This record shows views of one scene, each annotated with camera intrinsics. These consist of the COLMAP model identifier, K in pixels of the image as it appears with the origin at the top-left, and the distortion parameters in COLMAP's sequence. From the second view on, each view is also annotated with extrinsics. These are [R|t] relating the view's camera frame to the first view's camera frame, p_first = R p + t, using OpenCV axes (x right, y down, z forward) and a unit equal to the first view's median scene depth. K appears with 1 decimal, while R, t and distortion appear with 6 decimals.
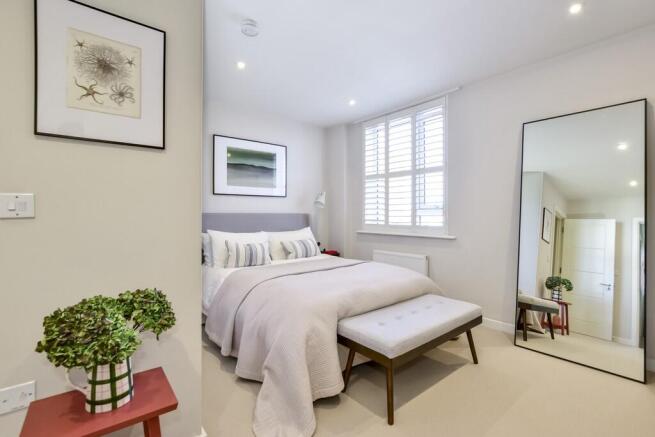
lens RADIAL K [[294.1, 0, 329.1], [0, 294.1, 215.9], [0, 0, 1]] dist [-0.012185, 0.000392]
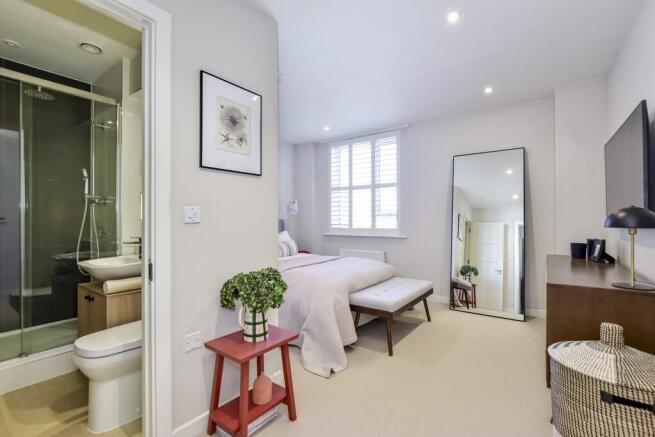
lens RADIAL K [[294.1, 0, 329.2], [0, 294.1, 221.1], [0, 0, 1]] dist [-0.012185, 0.000392]
pose [[0.968724, -0.005328, 0.248082, -0.217207], [0.005540, 0.999985, -0.000159, 0.000699], [-0.248077, 0.001529, 0.968739, -0.187356]]
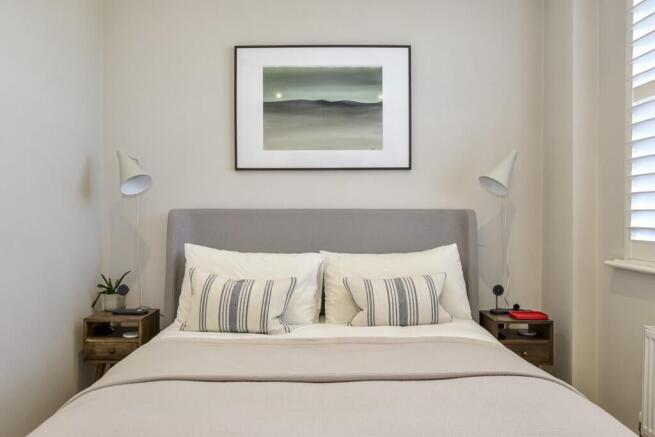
lens RADIAL K [[529.4, 0, 326.5], [0, 529.4, 211.9], [0, 0, 1]] dist [0.018970, 0.010393]
pose [[0.771180, -0.002726, -0.636611, 0.282230], [-0.002458, 0.999971, -0.007259, 0.001085], [0.636612, 0.007163, 0.771151, 0.429444]]
